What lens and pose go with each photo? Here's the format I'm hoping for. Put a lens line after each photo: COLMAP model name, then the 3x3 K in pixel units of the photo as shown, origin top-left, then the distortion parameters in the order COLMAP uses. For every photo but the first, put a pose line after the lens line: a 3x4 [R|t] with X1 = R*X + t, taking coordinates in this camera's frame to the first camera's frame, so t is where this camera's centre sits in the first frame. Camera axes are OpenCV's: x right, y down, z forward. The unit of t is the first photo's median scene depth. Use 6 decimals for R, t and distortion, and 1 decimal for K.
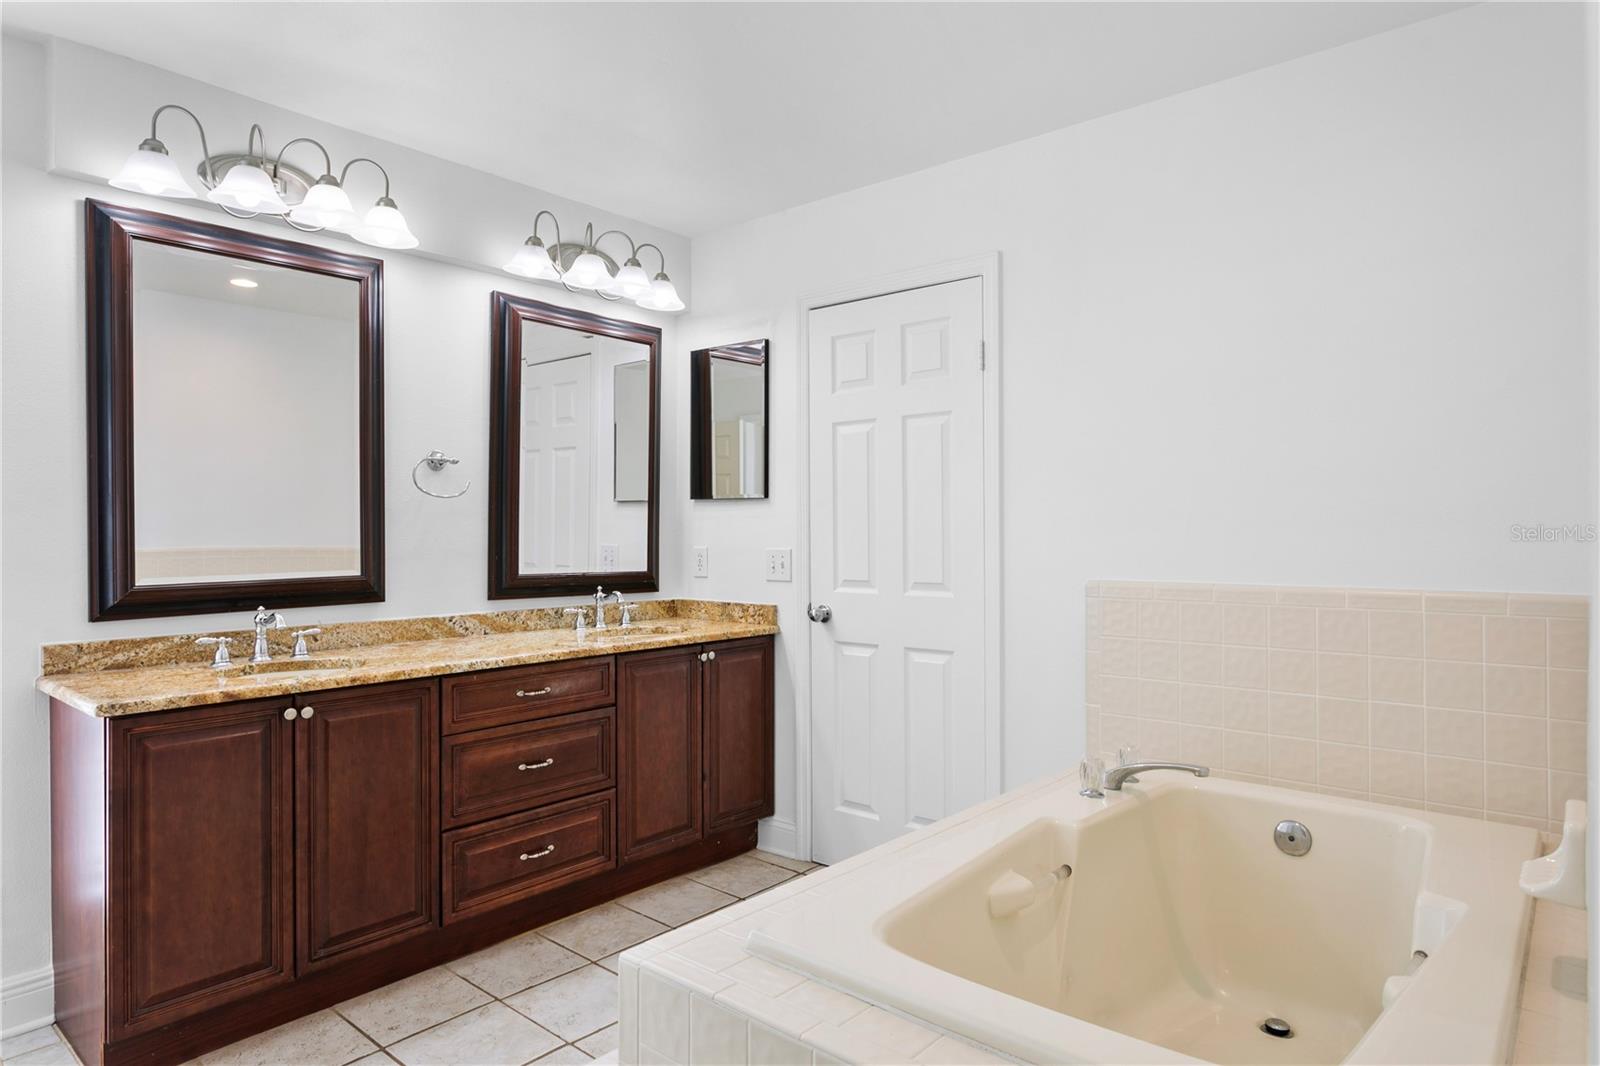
lens RADIAL K [[959.4, 0, 795.9], [0, 959.4, 525.4], [0, 0, 1]] dist [-0.003213, -0.001325]
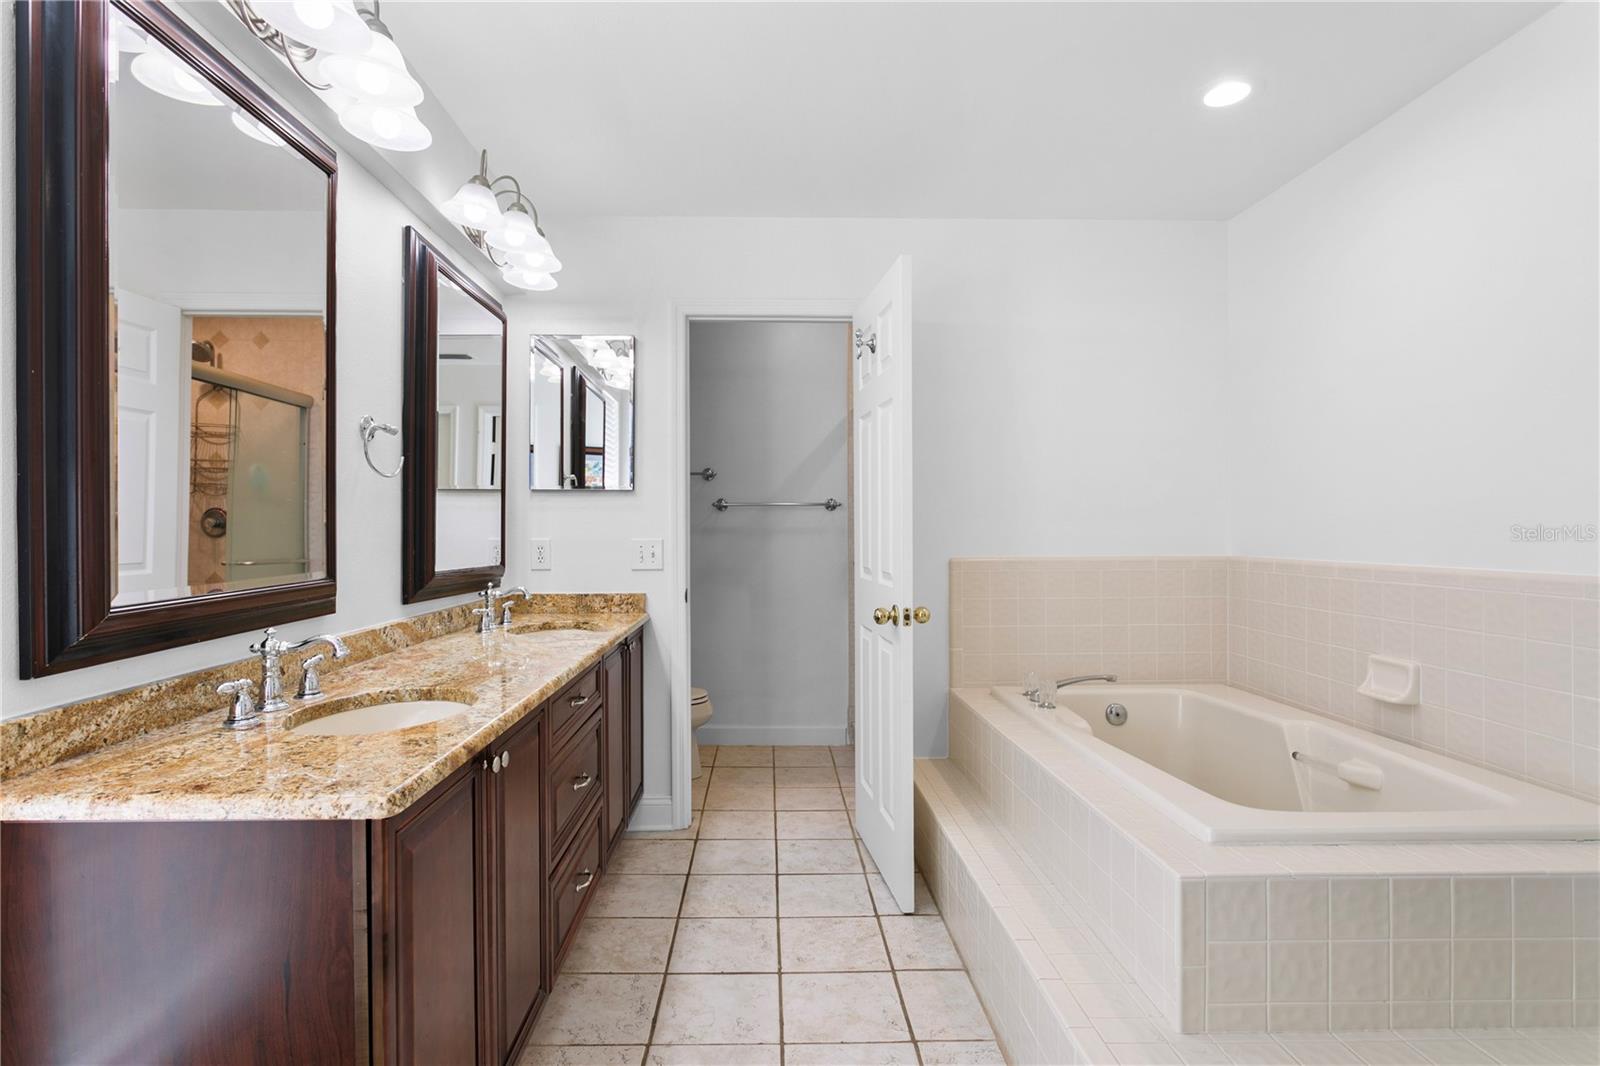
lens RADIAL K [[800.0, 0, 796.9], [0, 800.0, 535.3], [0, 0, 1]] dist [0.003745, 0.002287]
pose [[0.730998, -0.007102, 0.682343, -0.690927], [-0.001709, 0.999924, 0.012238, 0.013549], [-0.682378, -0.010112, 0.730930, 0.356491]]
